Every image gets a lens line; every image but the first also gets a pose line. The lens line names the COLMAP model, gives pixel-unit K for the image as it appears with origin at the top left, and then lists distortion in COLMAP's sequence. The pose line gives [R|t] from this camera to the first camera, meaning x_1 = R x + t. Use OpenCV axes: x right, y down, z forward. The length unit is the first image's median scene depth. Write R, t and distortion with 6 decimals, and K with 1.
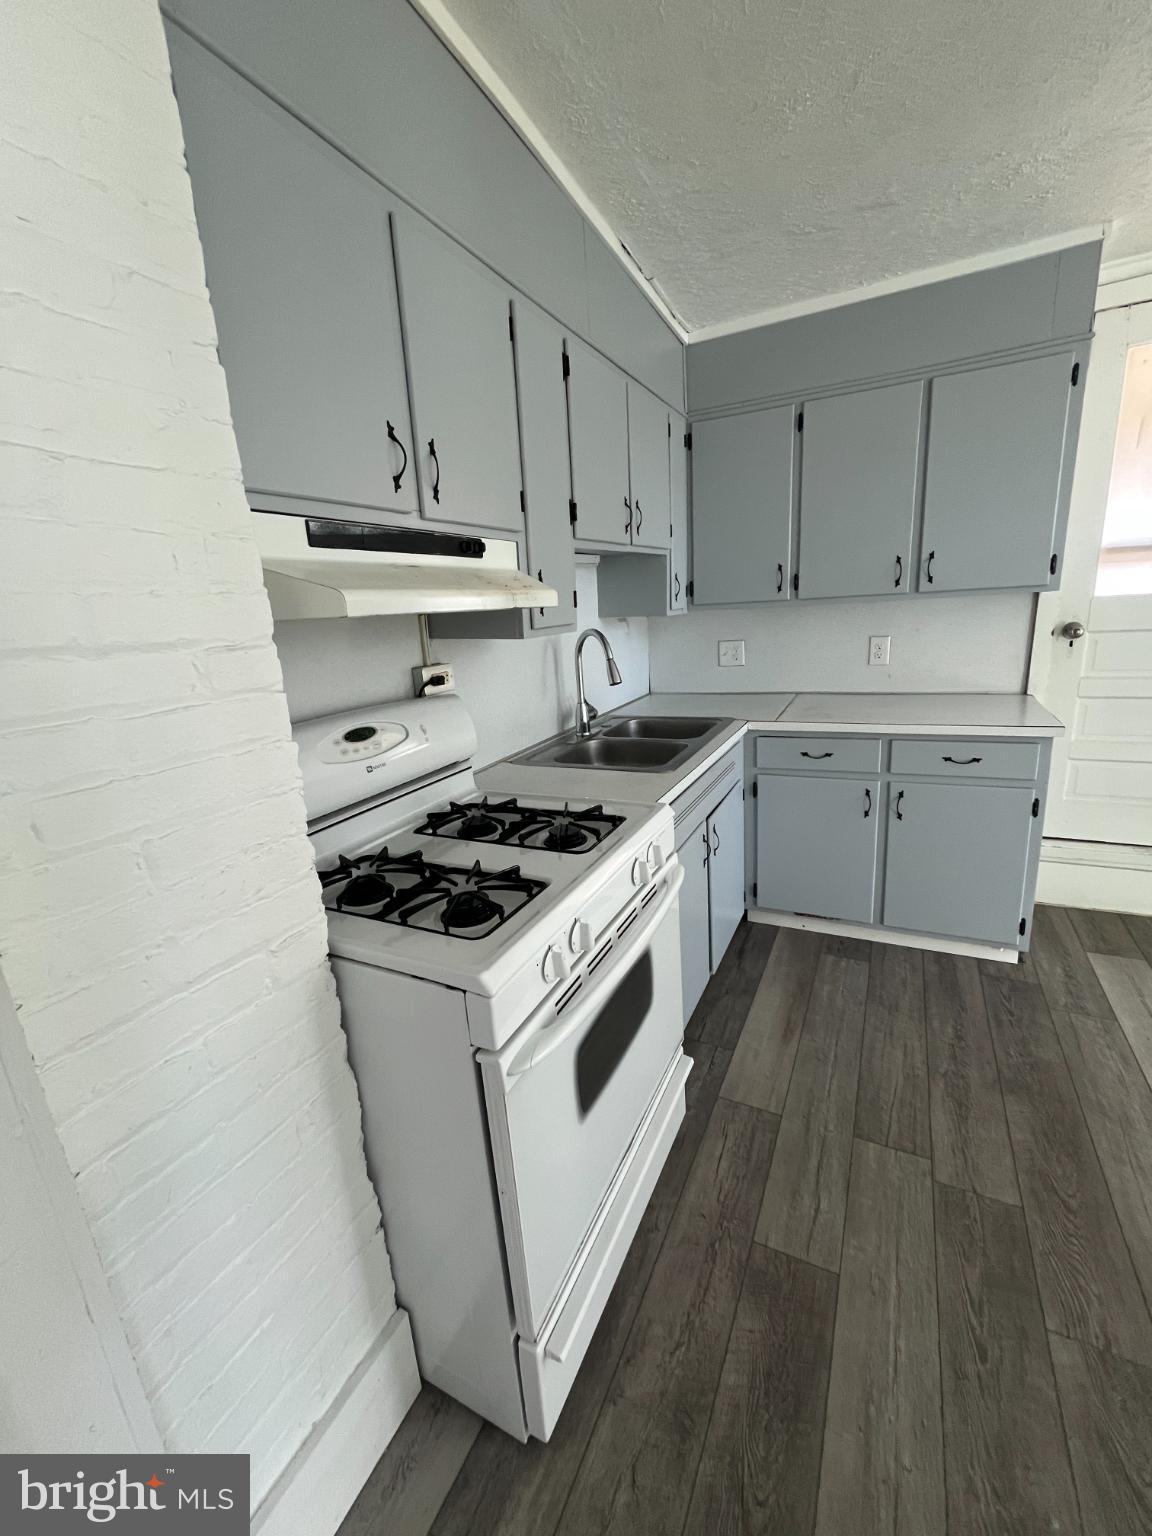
lens RADIAL K [[618.7, 0, 580.9], [0, 618.7, 763.8], [0, 0, 1]] dist [-0.002182, -0.000239]
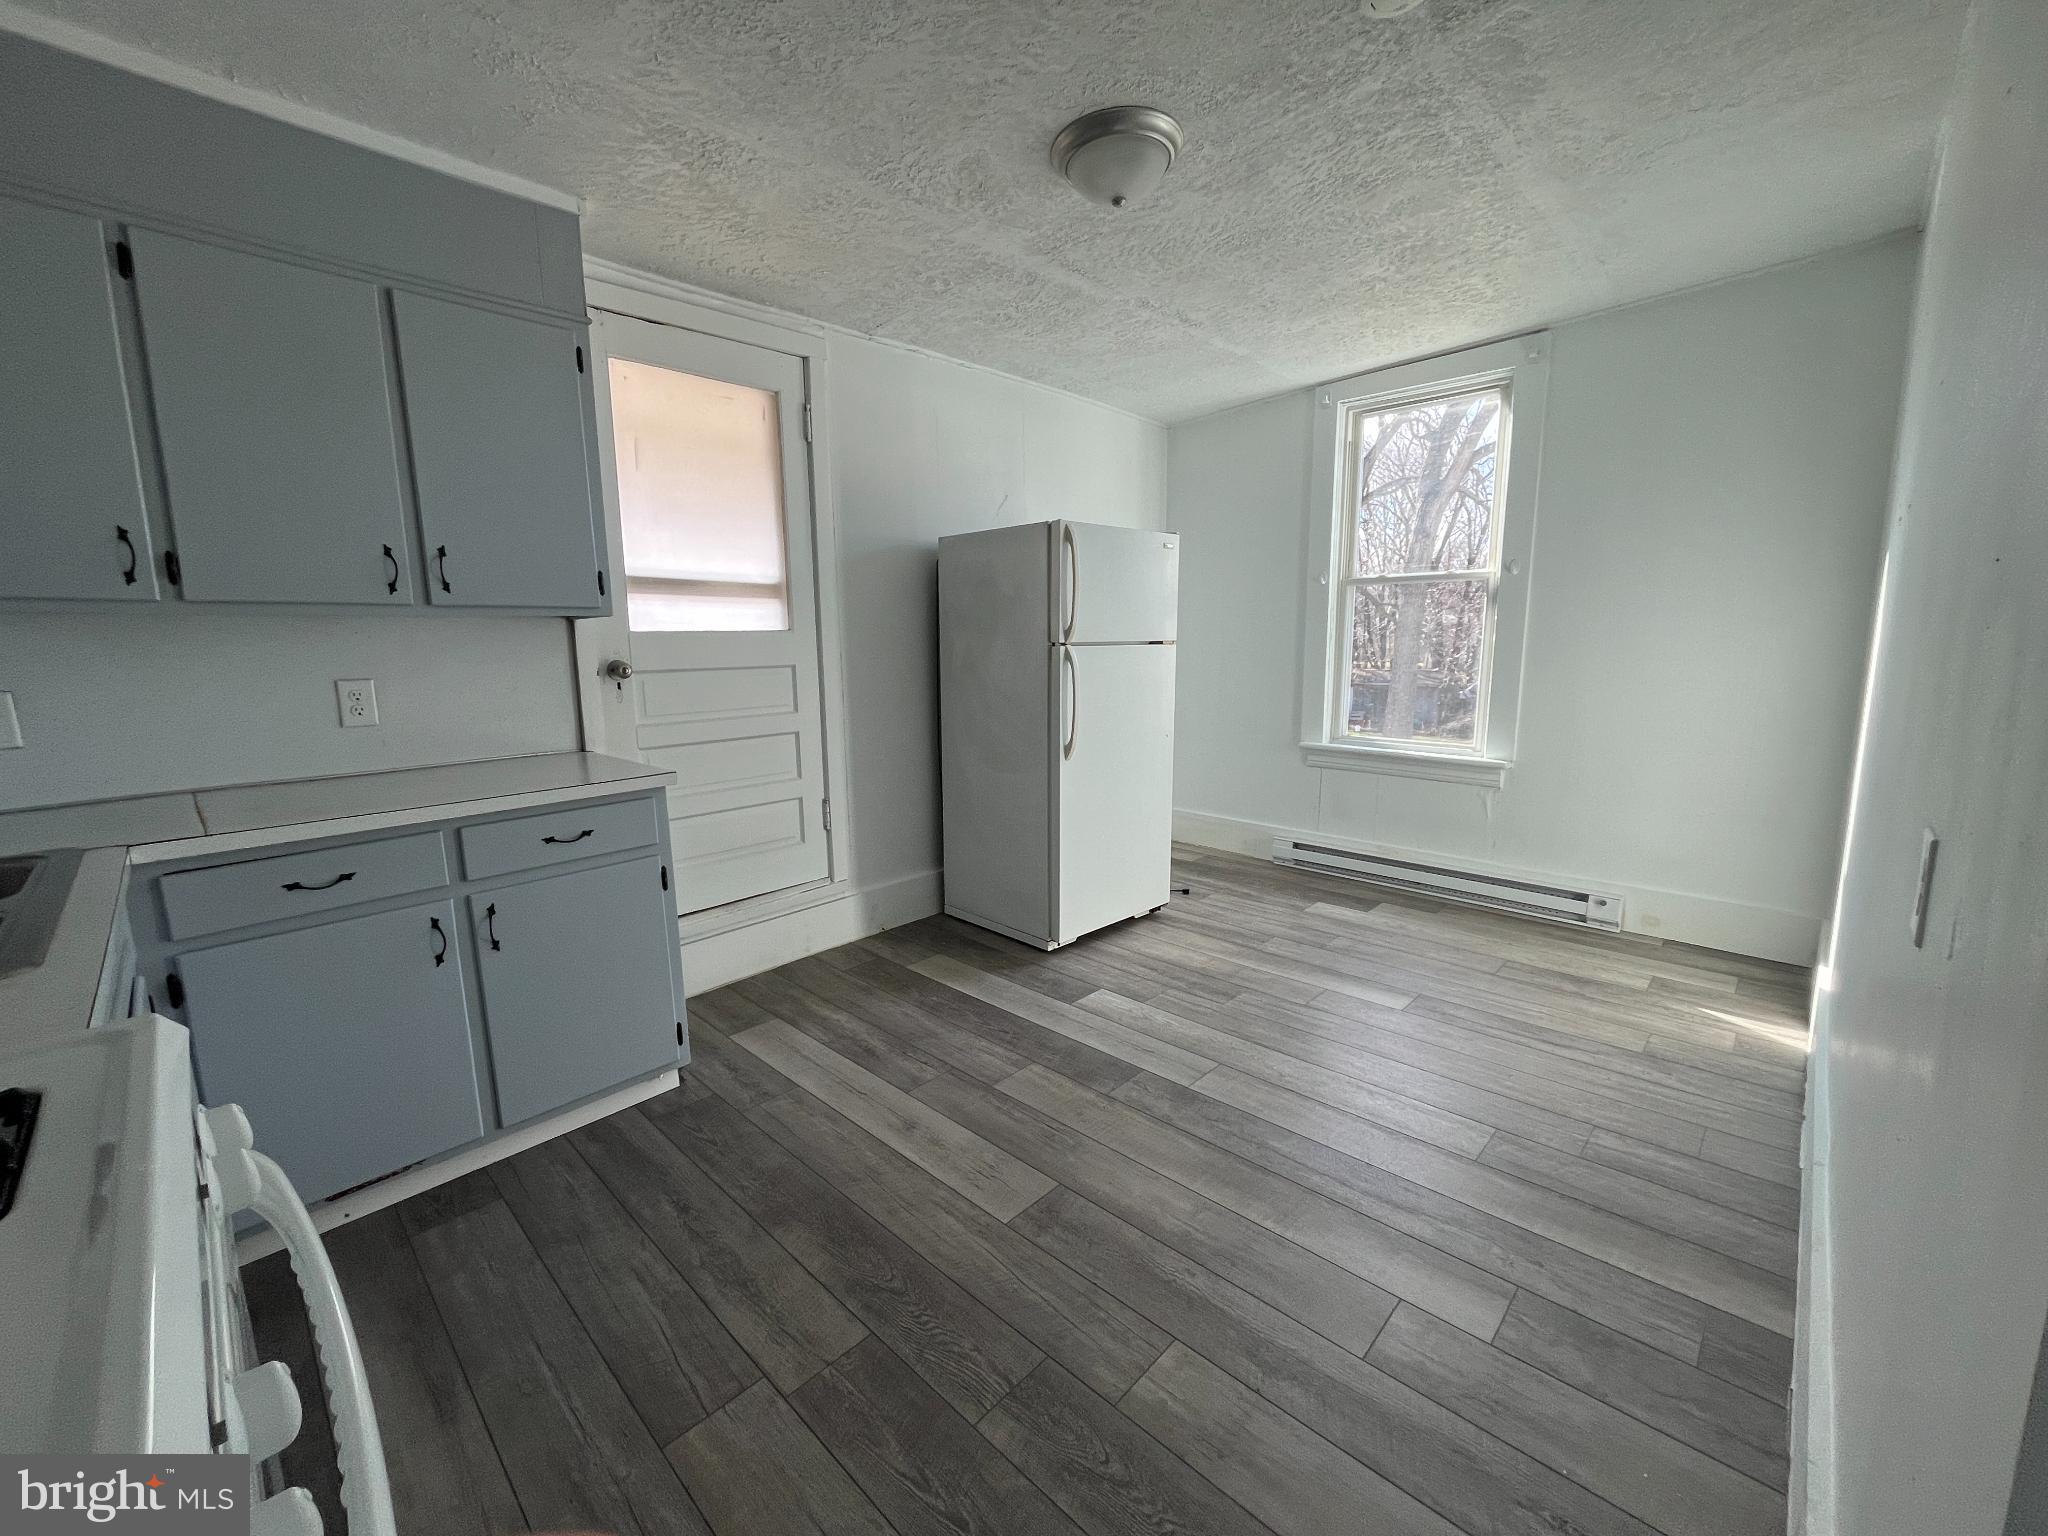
lens RADIAL K [[824.9, 0, 1009.8], [0, 824.9, 771.1], [0, 0, 1]] dist [-0.002182, -0.000239]
pose [[0.306245, -0.091328, 0.947562, -0.114102], [0.237736, 0.971185, 0.016770, 0.024202], [-0.921789, 0.220134, 0.319132, 0.218426]]
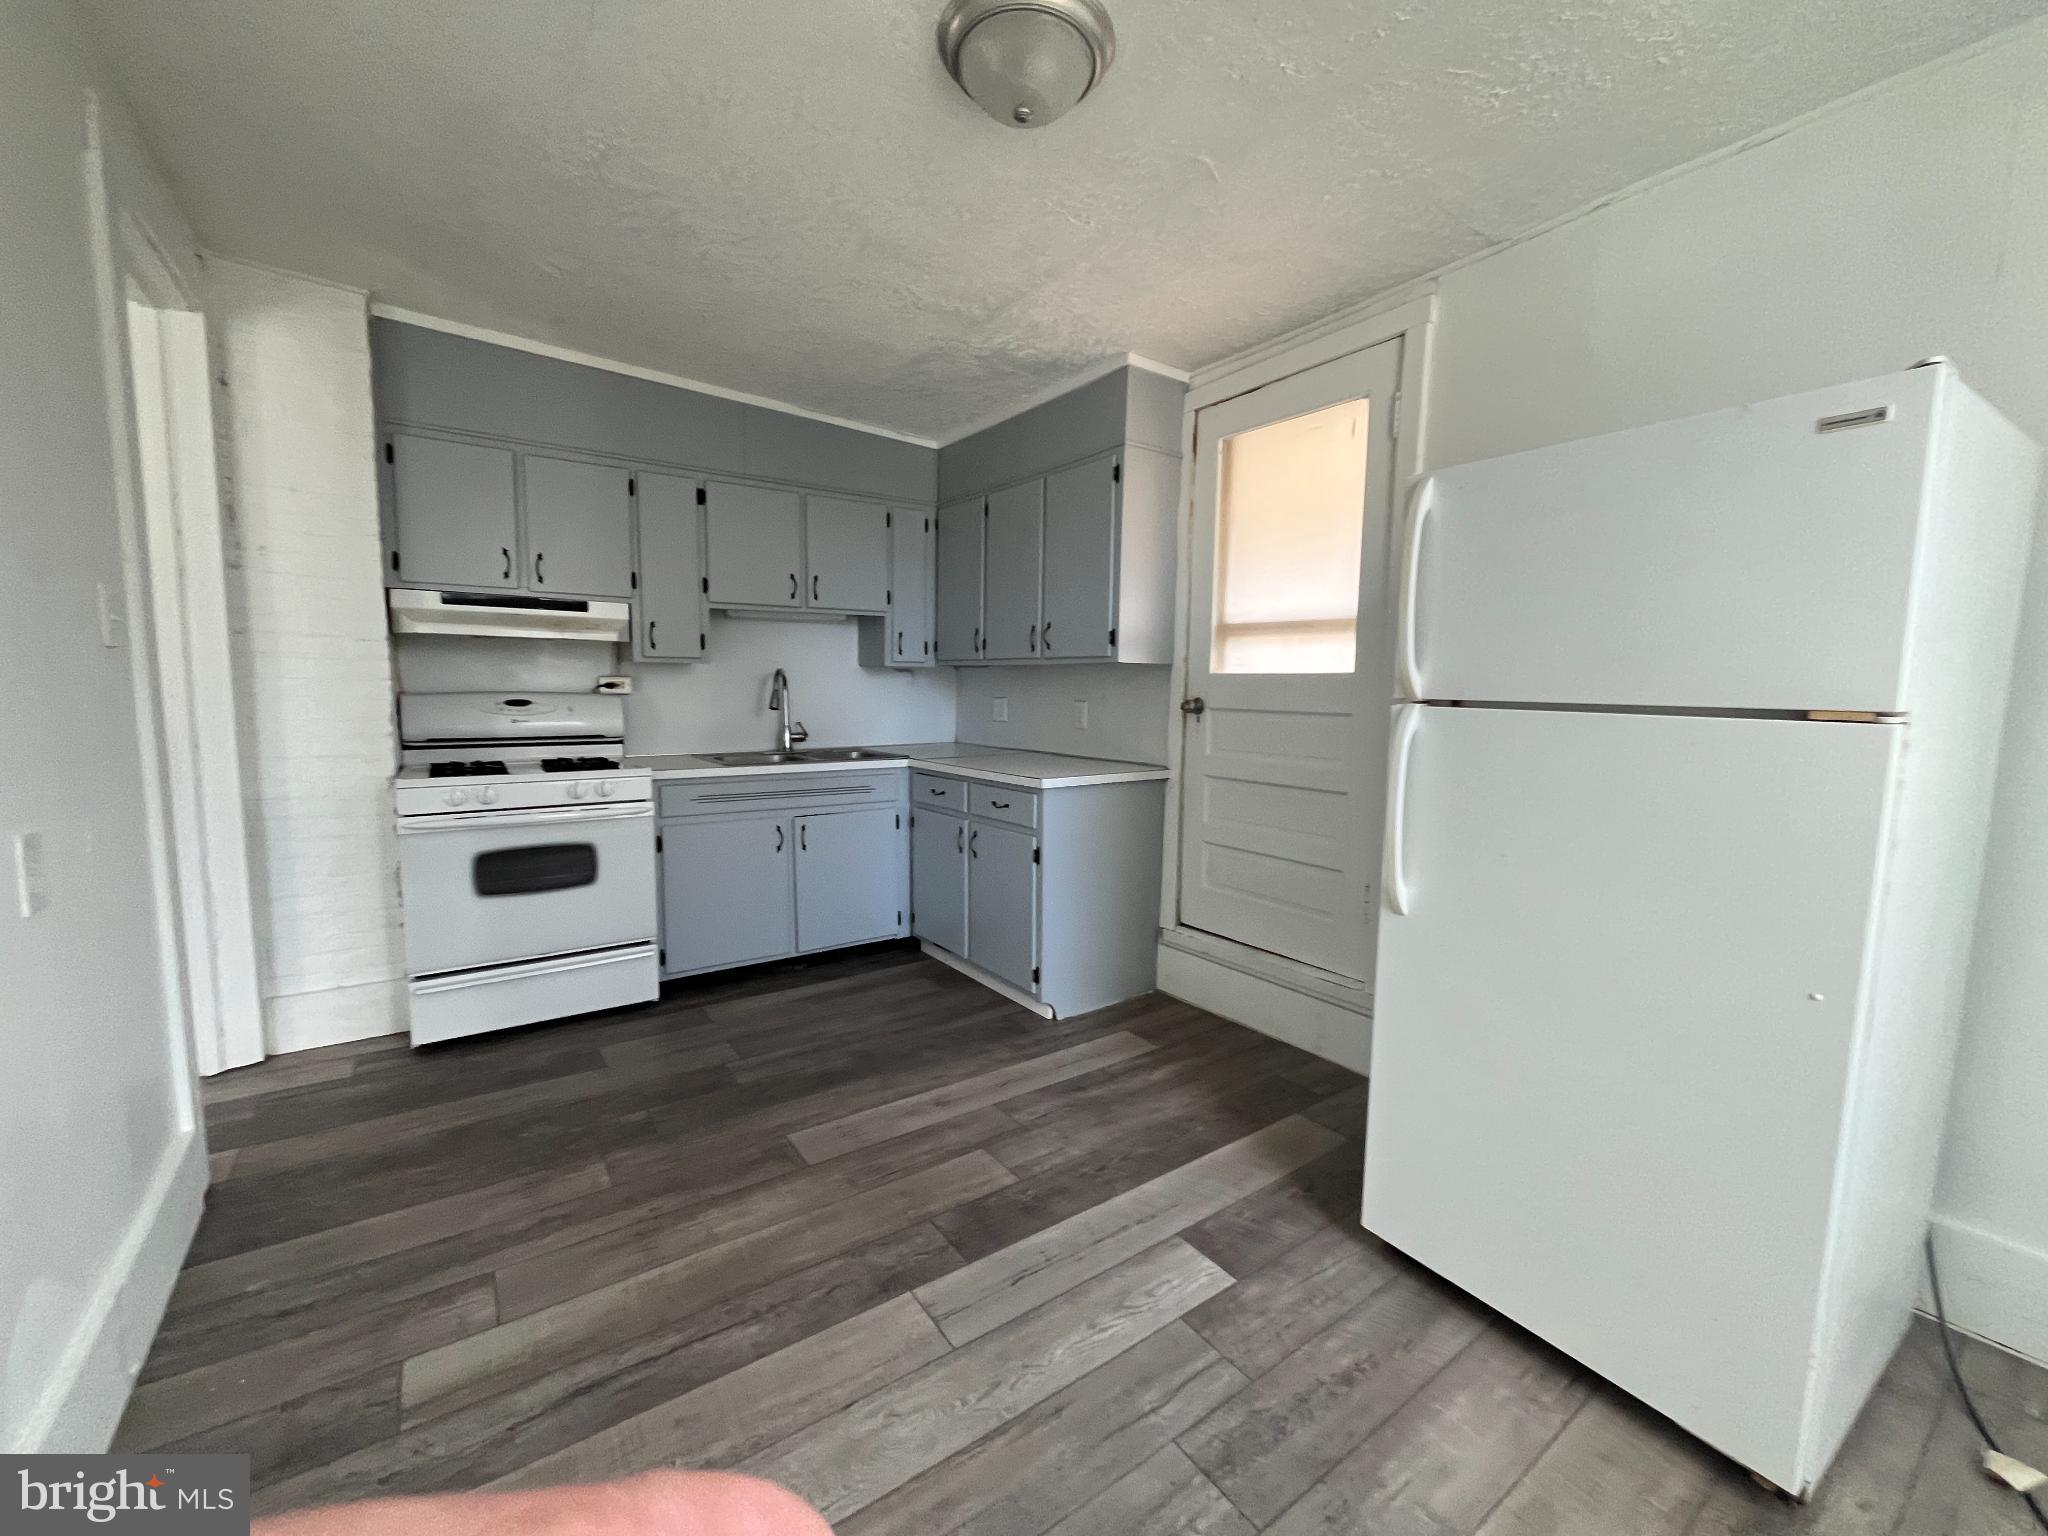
lens RADIAL K [[824.9, 0, 1020.1], [0, 824.9, 771.1], [0, 0, 1]] dist [-0.002182, -0.000239]
pose [[0.877506, 0.123989, -0.463261, 1.313922], [-0.184243, 0.979026, -0.086960, 0.055948], [0.442762, 0.161660, 0.881945, -0.287489]]
